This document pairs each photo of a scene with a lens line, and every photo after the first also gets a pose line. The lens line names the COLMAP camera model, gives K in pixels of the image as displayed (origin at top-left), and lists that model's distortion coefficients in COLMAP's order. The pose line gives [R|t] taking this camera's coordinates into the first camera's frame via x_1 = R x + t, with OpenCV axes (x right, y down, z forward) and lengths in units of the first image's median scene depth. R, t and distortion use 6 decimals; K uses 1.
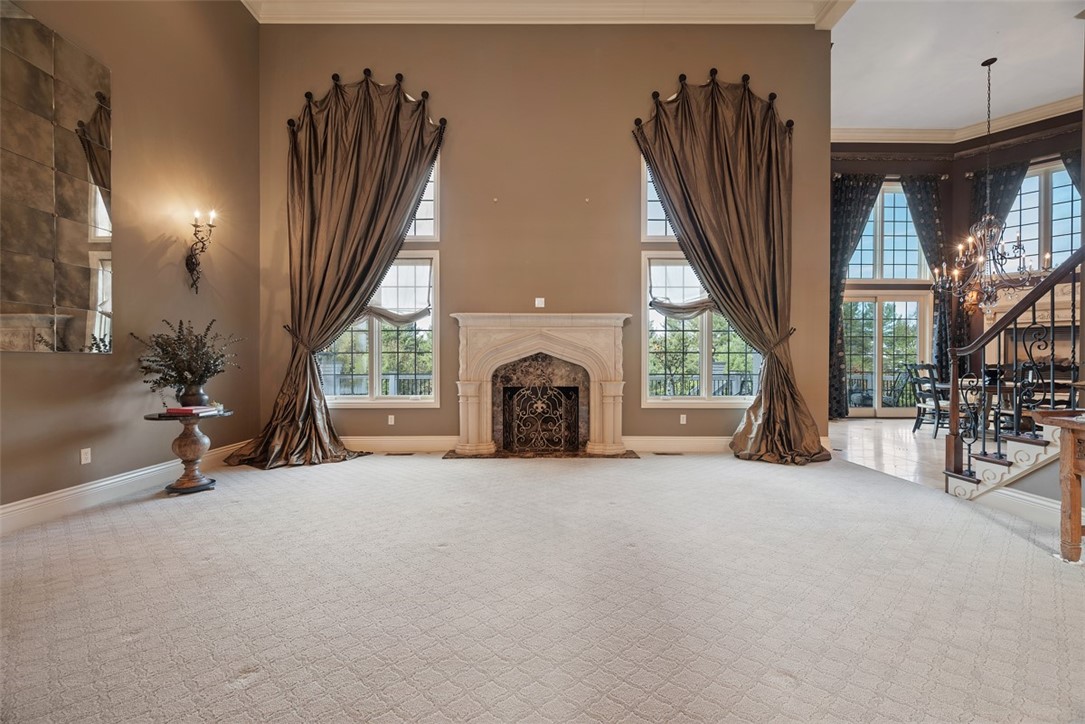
lens RADIAL K [[427.5, 0, 543.2], [0, 427.5, 363.9], [0, 0, 1]] dist [0.000505, -0.000573]
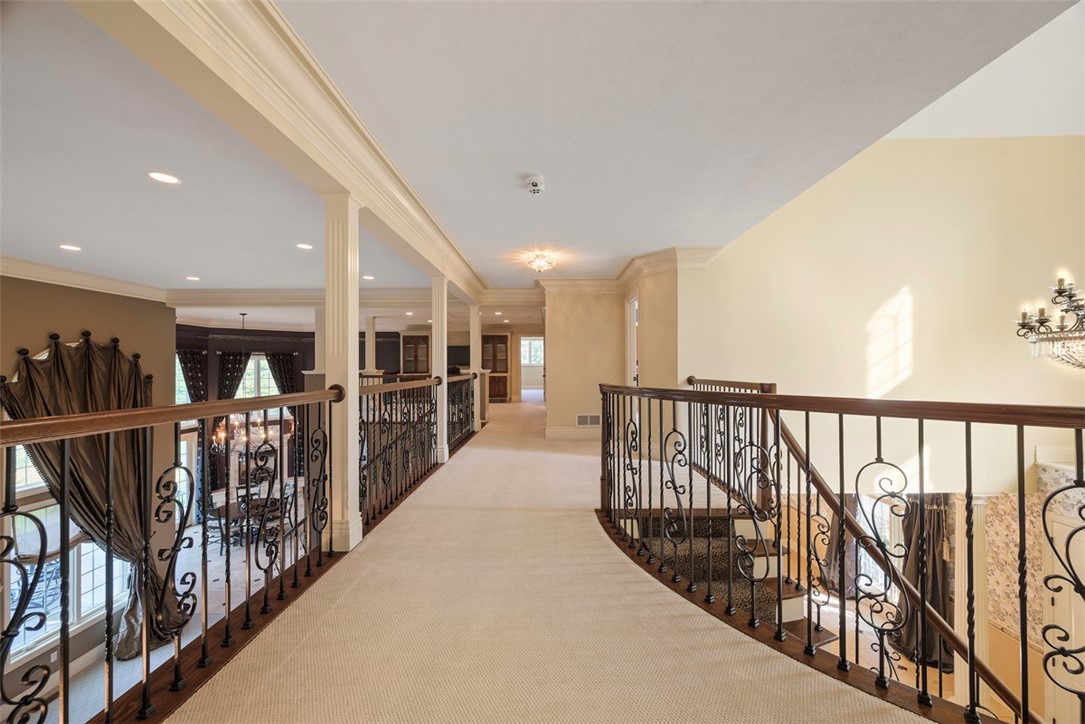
lens RADIAL K [[427.5, 0, 546.1], [0, 427.5, 363.1], [0, 0, 1]] dist [0.000505, -0.000573]
pose [[0.011018, 0.003678, 0.999933, -0.737171], [0.010712, 0.999935, -0.003796, -0.594477], [-0.999882, 0.010753, 0.010978, -0.241120]]
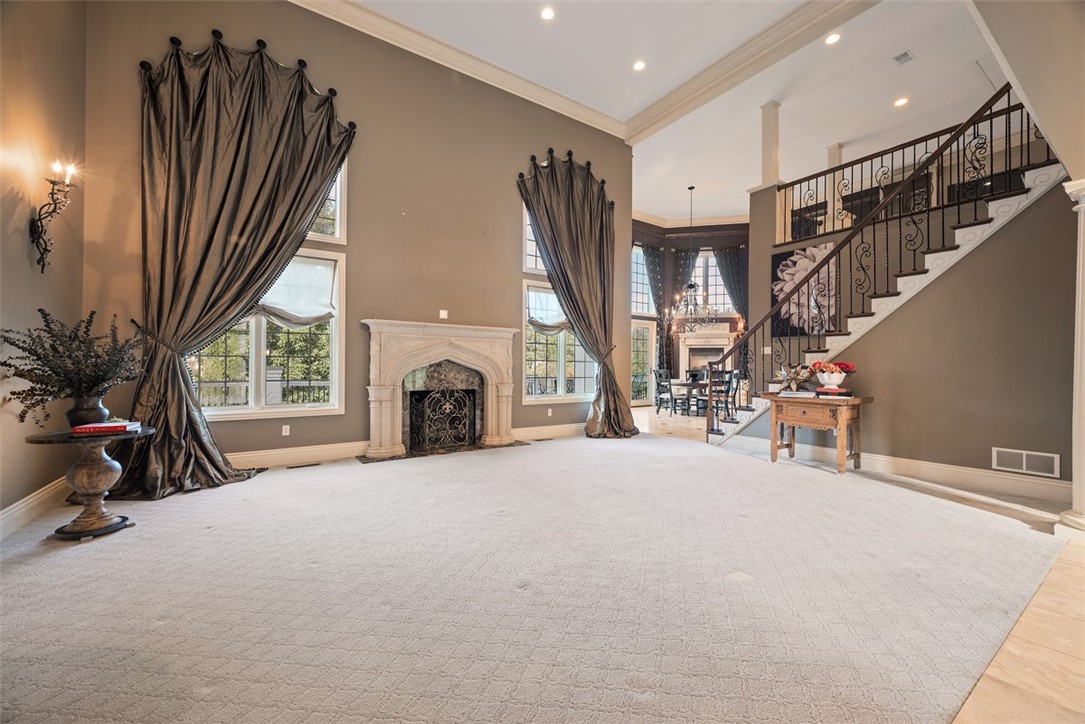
lens RADIAL K [[427.5, 0, 542.9], [0, 427.5, 362.4], [0, 0, 1]] dist [0.000505, -0.000573]
pose [[0.833139, 0.011010, 0.552955, -0.416311], [-0.002503, 0.999867, -0.016136, -0.001062], [-0.553059, 0.012060, 0.833055, -0.067941]]
